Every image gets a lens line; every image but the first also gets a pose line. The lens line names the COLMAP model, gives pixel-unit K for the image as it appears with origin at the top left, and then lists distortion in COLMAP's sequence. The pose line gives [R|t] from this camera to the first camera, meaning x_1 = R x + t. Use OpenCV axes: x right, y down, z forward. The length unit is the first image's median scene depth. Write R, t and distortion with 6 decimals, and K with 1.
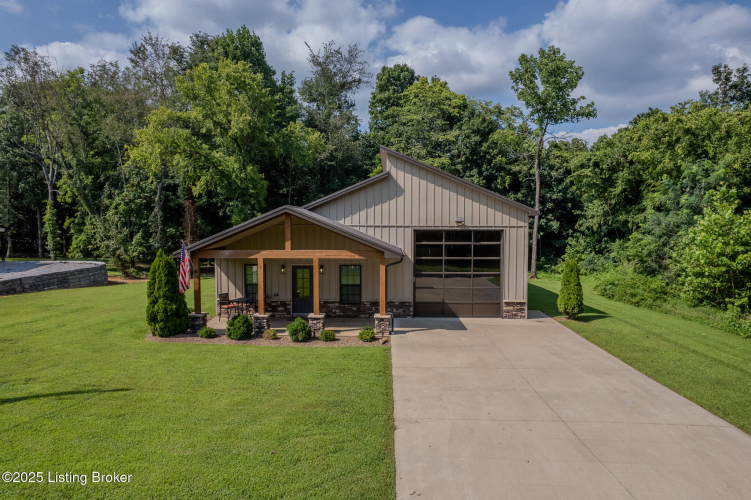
lens RADIAL K [[481.1, 0, 375.5], [0, 481.1, 250.0], [0, 0, 1]] dist [-0.085855, 0.079634]
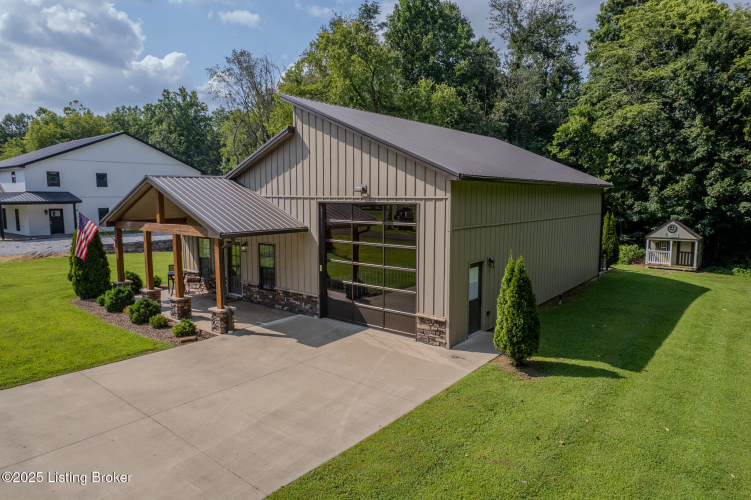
lens RADIAL K [[481.1, 0, 375.5], [0, 481.1, 250.0], [0, 0, 1]] dist [-0.085855, 0.079634]
pose [[0.795961, 0.069107, -0.601390, 0.607498], [-0.034382, 0.997020, 0.069064, -0.022819], [0.604370, -0.034295, 0.795965, 0.453599]]
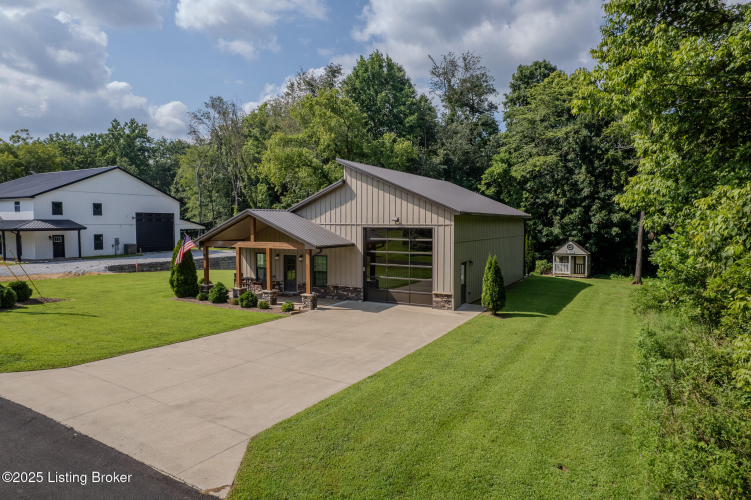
lens RADIAL K [[481.1, 0, 375.5], [0, 481.1, 250.0], [0, 0, 1]] dist [-0.085855, 0.079634]
pose [[0.887427, 0.026141, -0.460207, 0.657808], [-0.026395, 0.999634, 0.005884, 0.005875], [0.460192, 0.006925, 0.887792, -0.044959]]
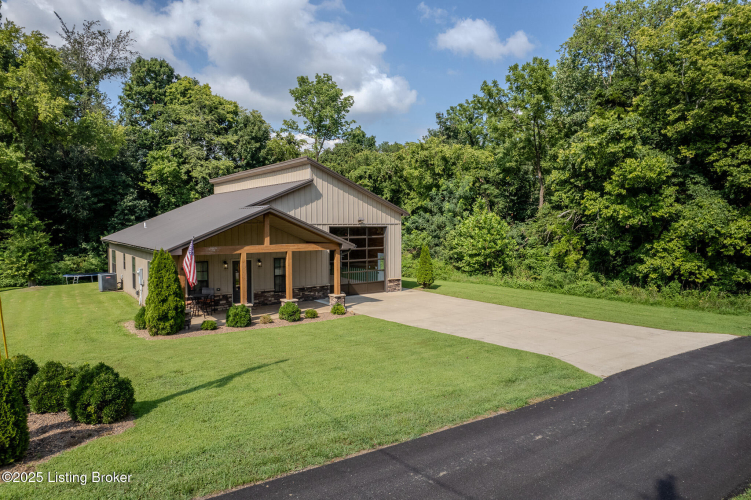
lens RADIAL K [[481.1, 0, 375.5], [0, 481.1, 250.0], [0, 0, 1]] dist [-0.085855, 0.079634]
pose [[0.788676, -0.035858, 0.613762, -0.589024], [0.036908, 0.999259, 0.010954, 0.008116], [-0.613700, 0.014013, 0.789415, -0.050389]]
